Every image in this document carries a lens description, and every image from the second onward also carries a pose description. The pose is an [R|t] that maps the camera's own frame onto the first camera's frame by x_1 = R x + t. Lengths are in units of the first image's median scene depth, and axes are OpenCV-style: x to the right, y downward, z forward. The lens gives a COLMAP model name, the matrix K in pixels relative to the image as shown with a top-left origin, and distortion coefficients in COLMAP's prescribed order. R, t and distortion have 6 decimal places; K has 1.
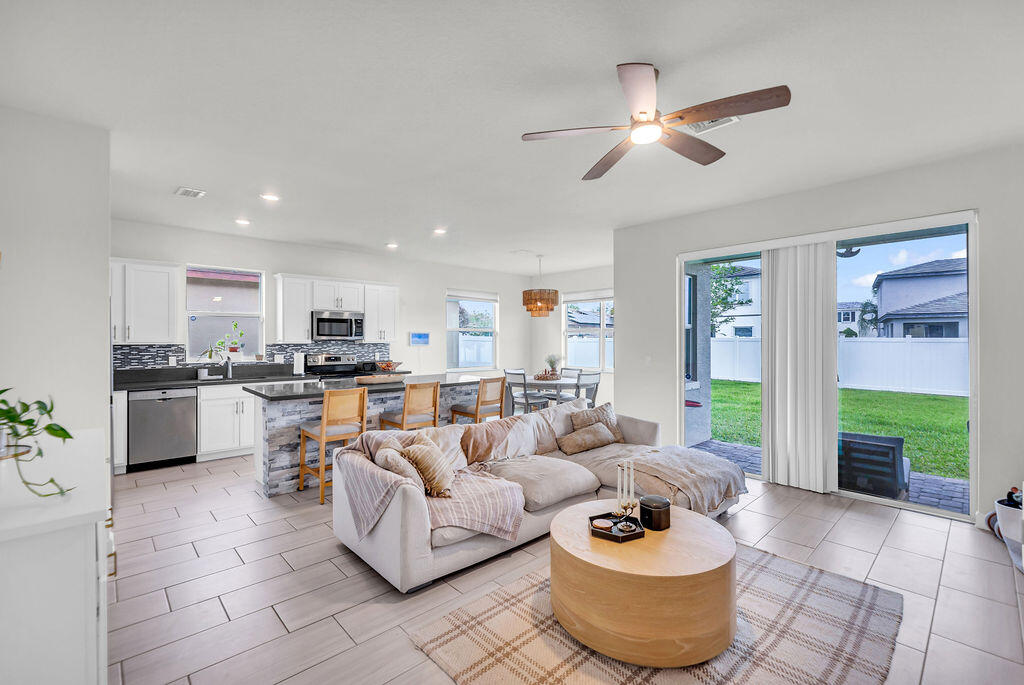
lens RADIAL K [[439.6, 0, 519.5], [0, 439.6, 341.7], [0, 0, 1]] dist [-0.002072, -0.000117]
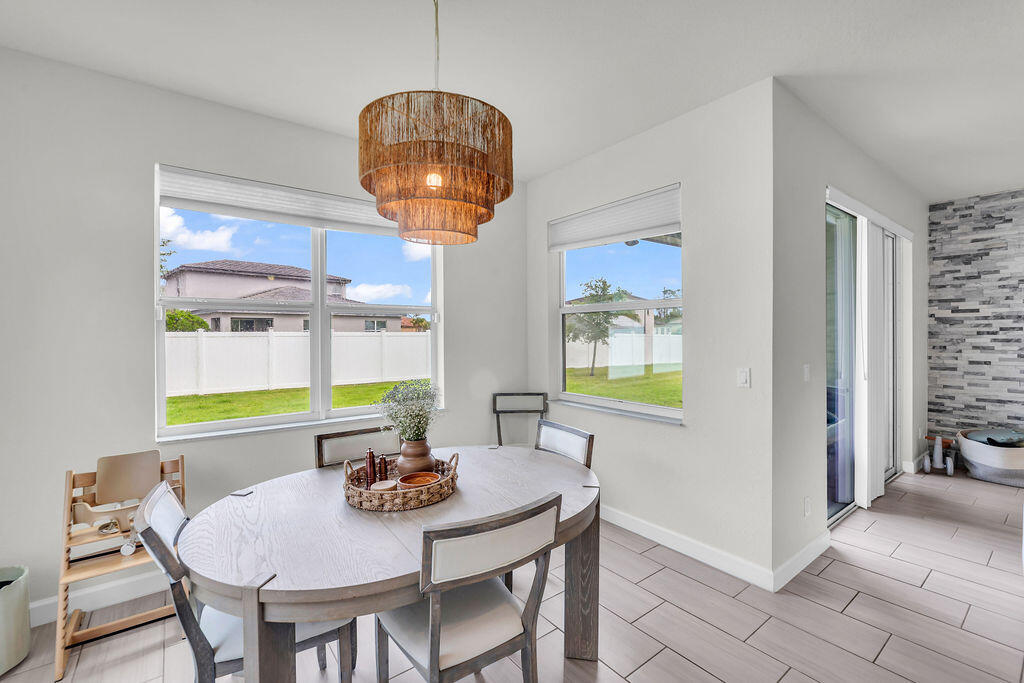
lens RADIAL K [[444.2, 0, 513.5], [0, 444.2, 334.6], [0, 0, 1]] dist [-0.001865, -0.000654]
pose [[0.113545, -0.004356, 0.993523, -0.247998], [0.008764, 0.999956, 0.003383, -0.006010], [-0.993494, 0.008323, 0.113578, 1.208319]]
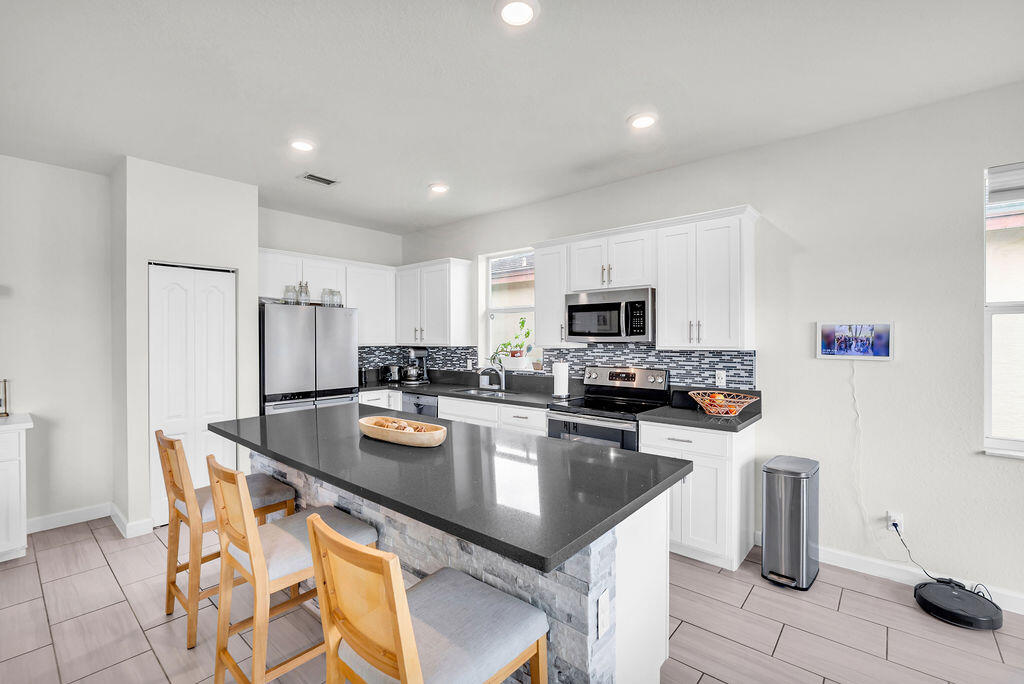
lens RADIAL K [[444.3, 0, 511.7], [0, 444.3, 340.0], [0, 0, 1]] dist [-0.008007, 0.000151]
pose [[0.096996, 0.005021, -0.995272, 0.143252], [-0.000542, 0.999987, 0.004992, -0.011253], [0.995285, 0.000055, 0.096997, 0.953775]]
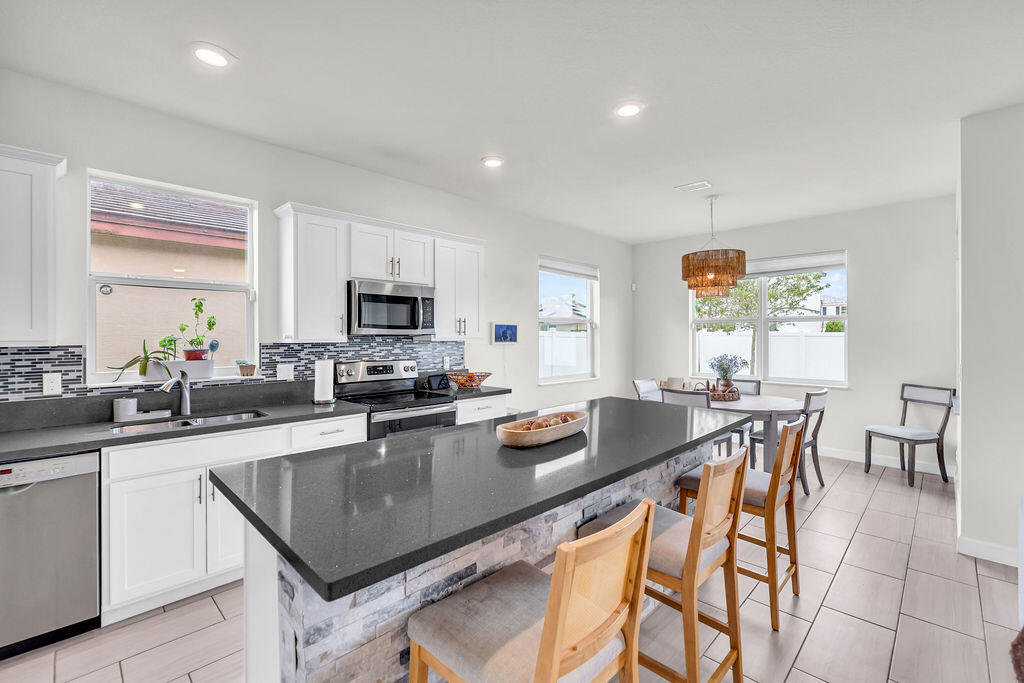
lens RADIAL K [[447.0, 0, 518.6], [0, 447.0, 338.9], [0, 0, 1]] dist [0.000423, 0.000049]
pose [[0.999543, -0.001865, 0.030161, -0.315282], [0.001719, 0.999987, 0.004844, -0.002332], [-0.030169, -0.004790, 0.999533, 0.507950]]
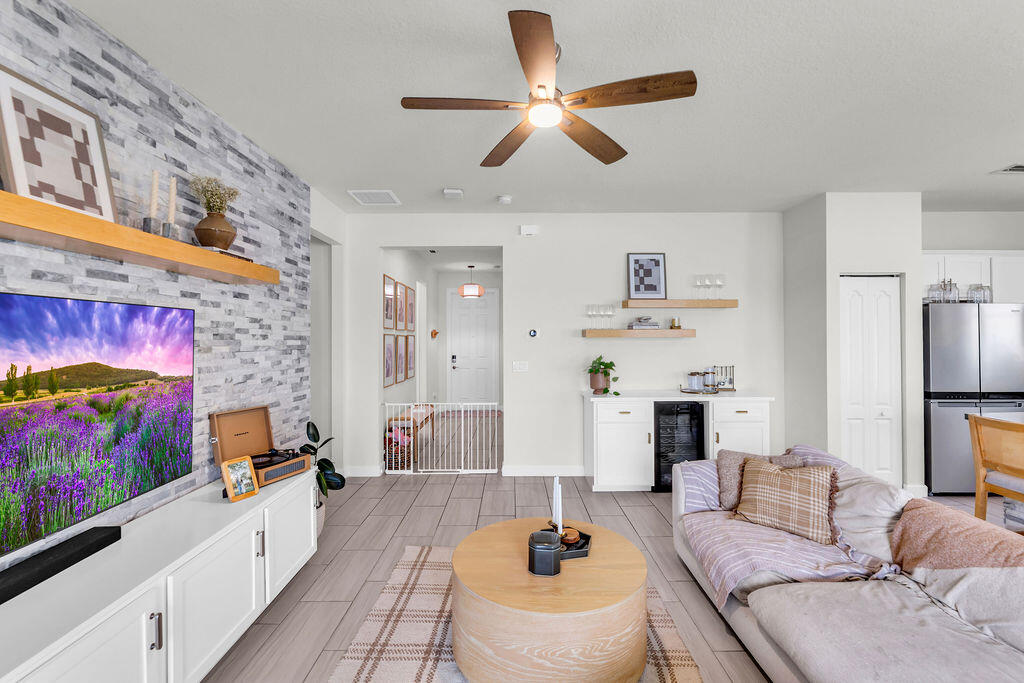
lens RADIAL K [[448.7, 0, 510.0], [0, 448.7, 335.5], [0, 0, 1]] dist [-0.000487, -0.000606]
pose [[-0.691874, -0.002081, -0.722015, 0.409488], [0.001872, 0.999987, -0.004677, -0.010640], [0.722016, -0.004587, -0.691862, 0.649266]]
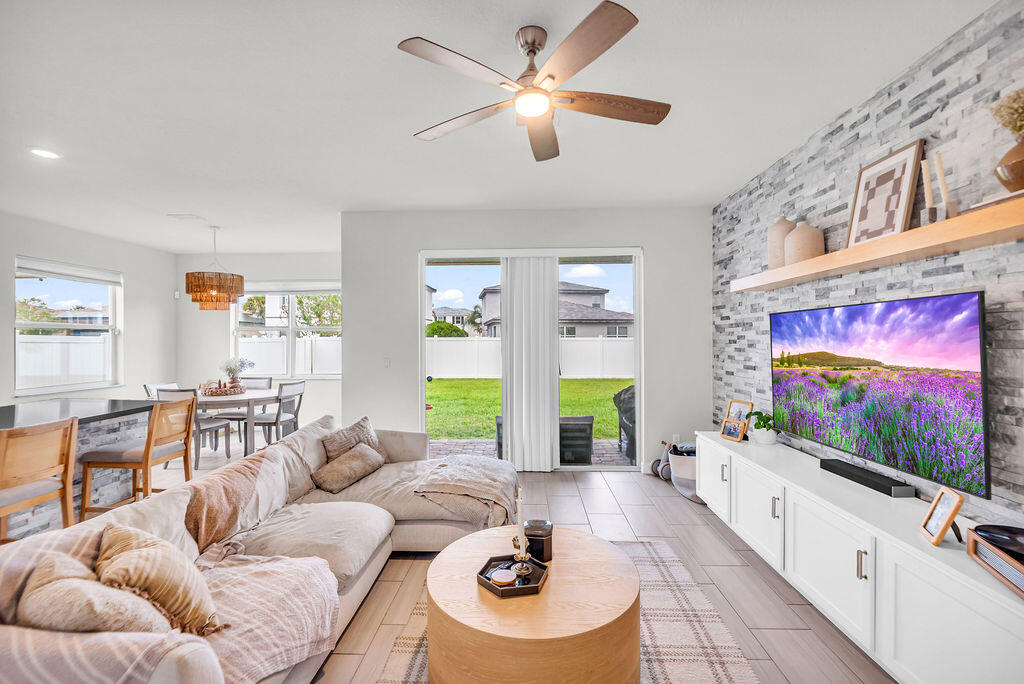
lens RADIAL K [[438.0, 0, 509.7], [0, 438.0, 337.1], [0, 0, 1]] dist [-0.002809, 0.000291]
pose [[0.718691, -0.000236, 0.695329, -0.140999], [0.006567, 0.999958, -0.006449, -0.004137], [-0.695298, 0.009201, 0.718662, 0.171196]]
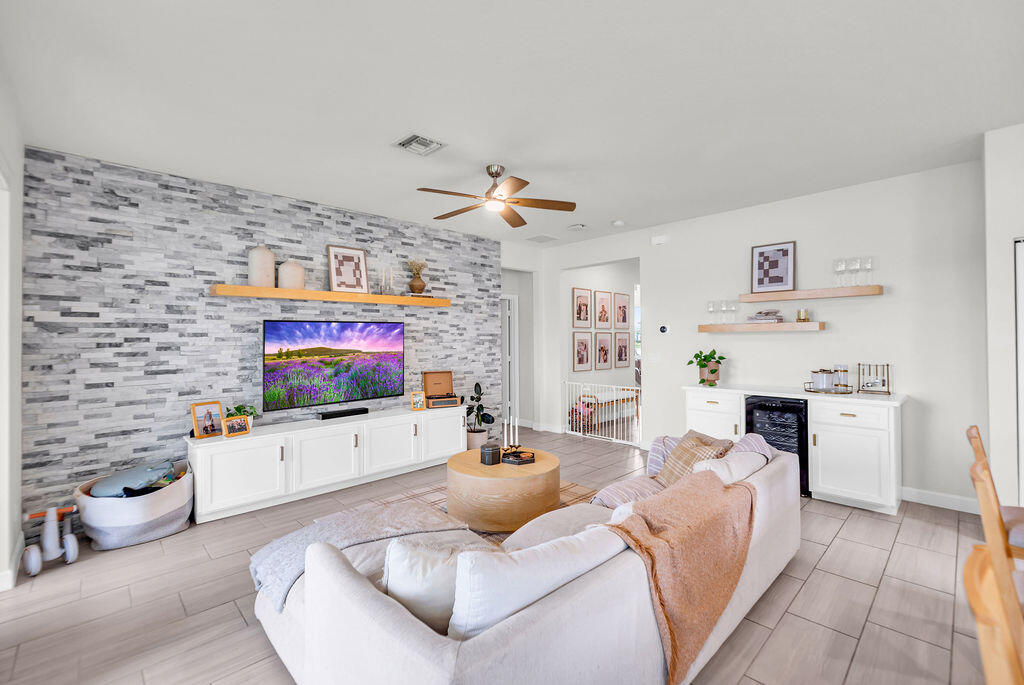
lens RADIAL K [[441.0, 0, 511.2], [0, 441.0, 335.1], [0, 0, 1]] dist [-0.000980, -0.000212]
pose [[-0.999952, 0.009361, 0.002775, 0.096128], [0.009344, 0.999939, -0.005971, -0.003741], [-0.002831, -0.005944, -0.999978, 1.047774]]
